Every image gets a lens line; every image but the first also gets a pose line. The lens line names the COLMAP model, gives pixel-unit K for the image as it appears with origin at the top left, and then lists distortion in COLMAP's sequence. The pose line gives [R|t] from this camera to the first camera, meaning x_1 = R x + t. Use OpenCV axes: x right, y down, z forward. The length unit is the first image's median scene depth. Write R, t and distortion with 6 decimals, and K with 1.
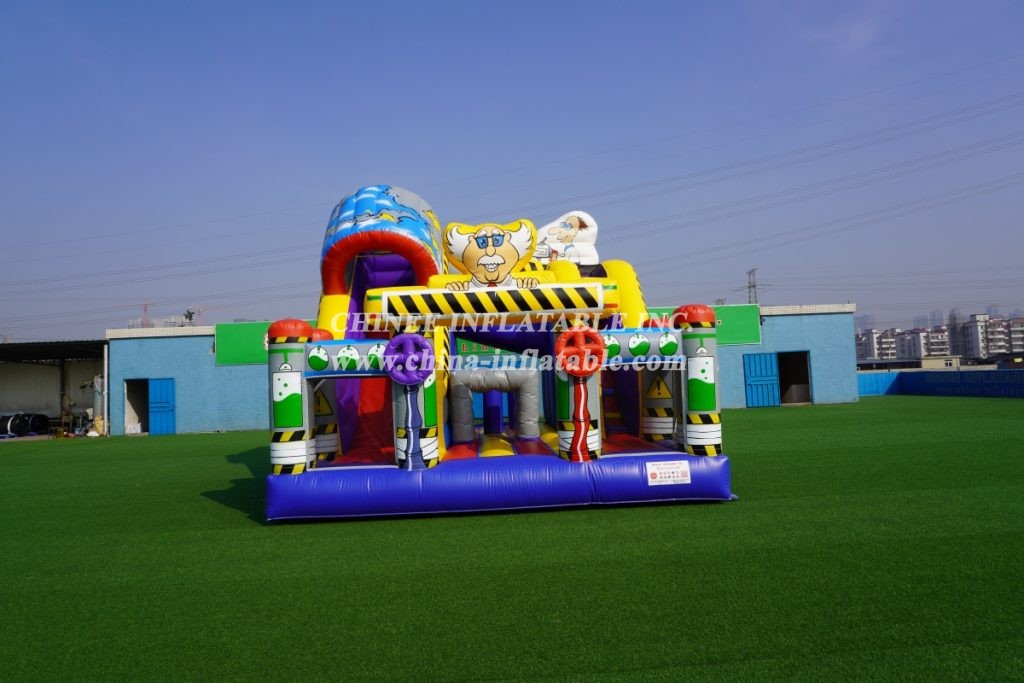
lens RADIAL K [[682.5, 0, 512.0], [0, 682.5, 341.5], [0, 0, 1]] dist [-0.024267, 0.006500]
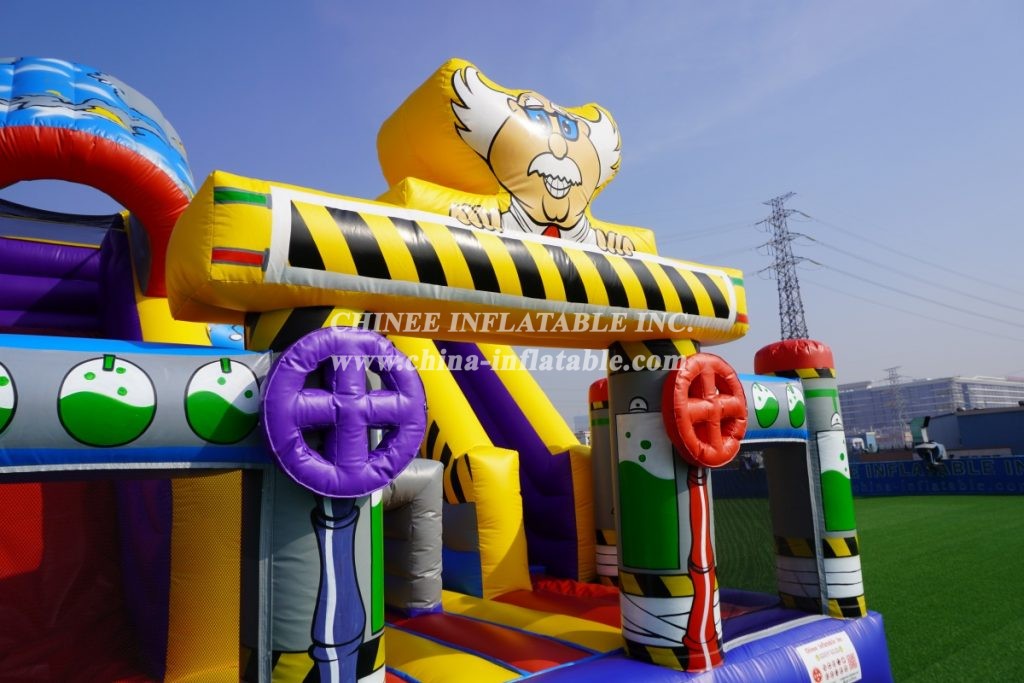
lens RADIAL K [[682.5, 0, 512.0], [0, 682.5, 341.5], [0, 0, 1]] dist [-0.024267, 0.006500]
pose [[0.835361, 0.094833, 0.541460, -0.251297], [-0.006578, 0.986661, -0.162658, 0.042921], [-0.549662, 0.132316, 0.824842, 0.686514]]
